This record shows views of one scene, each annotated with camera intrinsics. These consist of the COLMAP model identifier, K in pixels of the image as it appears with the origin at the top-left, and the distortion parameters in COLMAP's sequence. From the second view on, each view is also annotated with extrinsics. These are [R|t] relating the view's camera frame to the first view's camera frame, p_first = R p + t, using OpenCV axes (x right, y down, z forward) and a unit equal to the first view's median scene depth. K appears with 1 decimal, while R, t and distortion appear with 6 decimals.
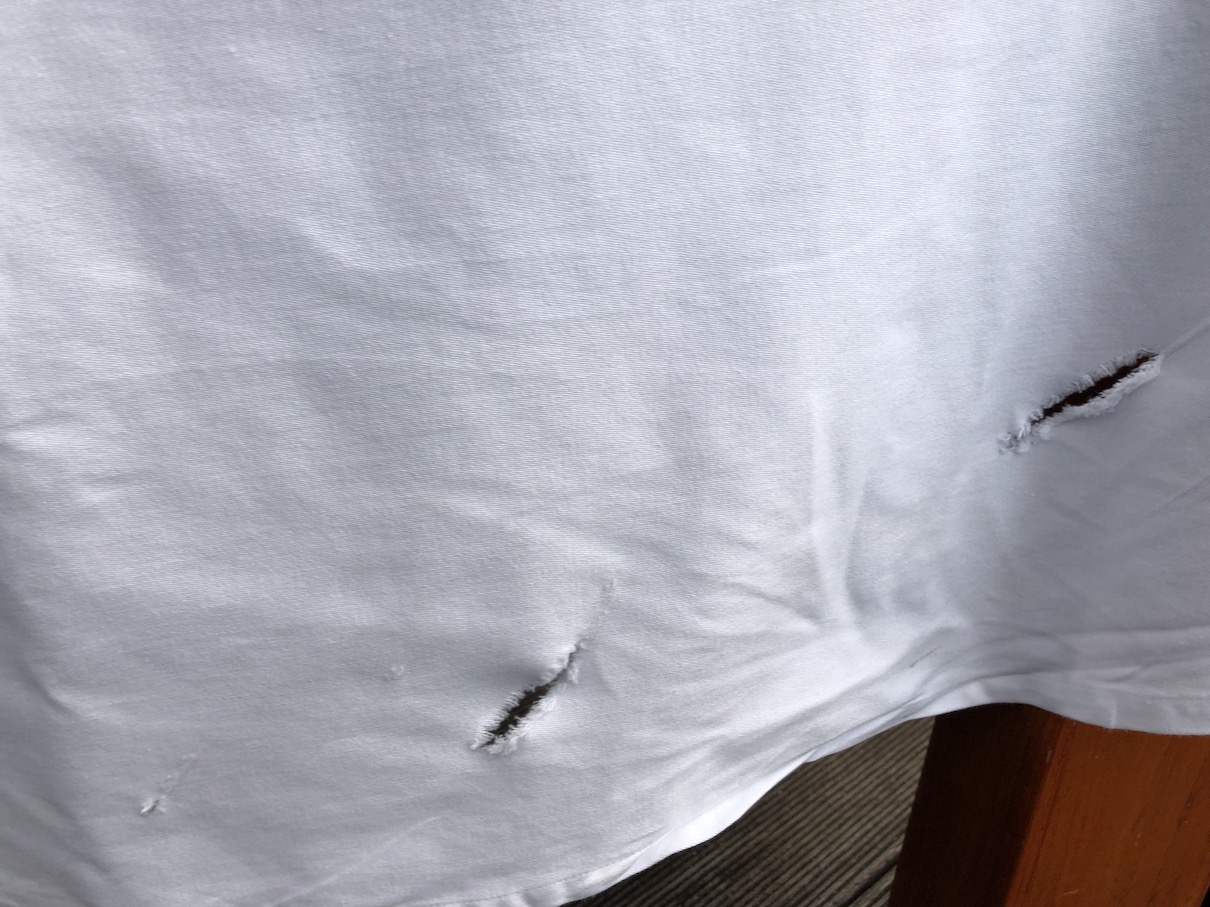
lens RADIAL K [[985.7, 0, 606.5], [0, 985.7, 453.0], [0, 0, 1]] dist [0.035116, -0.028355]
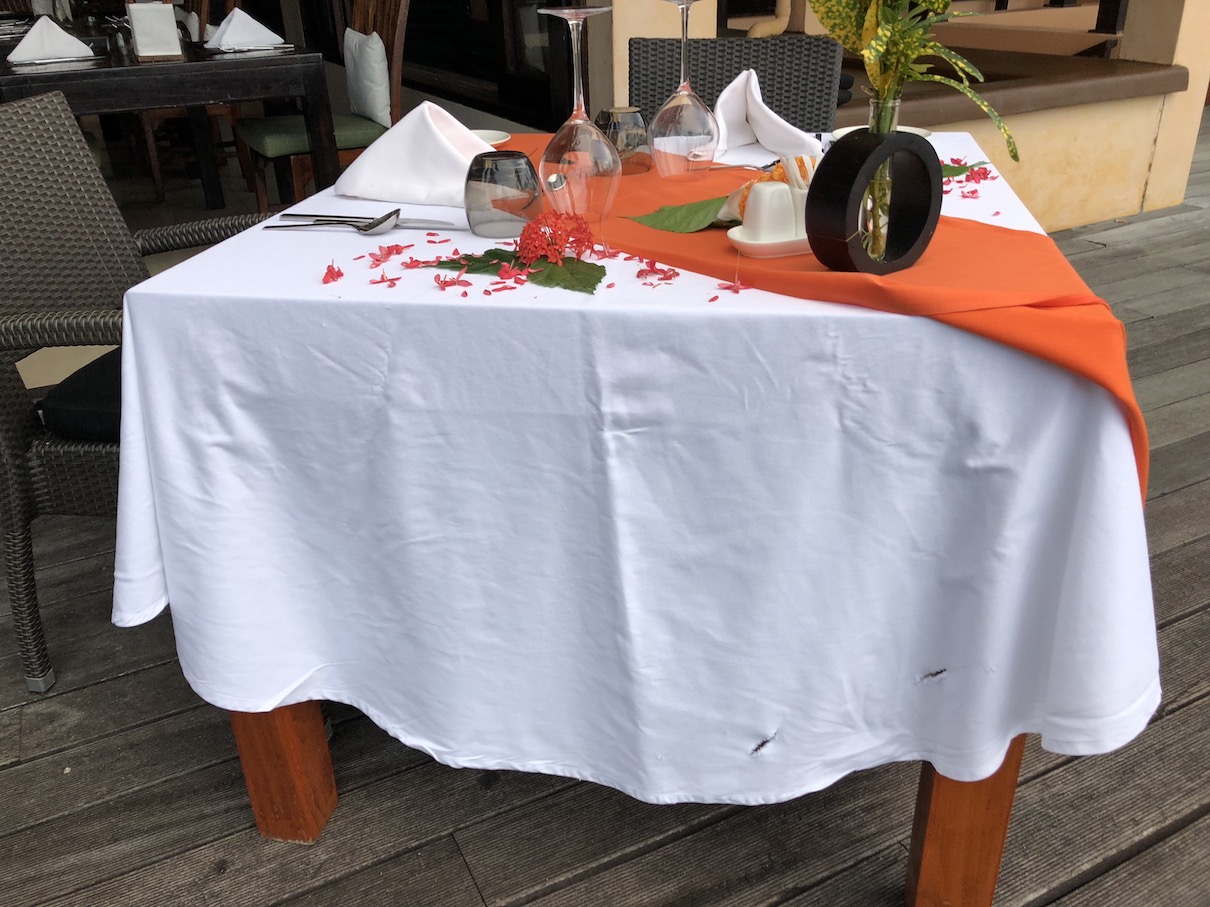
lens RADIAL K [[985.7, 0, 604.2], [0, 985.7, 452.4], [0, 0, 1]] dist [0.035116, -0.028355]
pose [[0.949023, 0.034349, -0.313329, 0.459438], [-0.014968, 0.997834, 0.064053, -1.021271], [0.314851, -0.056098, 0.947482, -2.510789]]
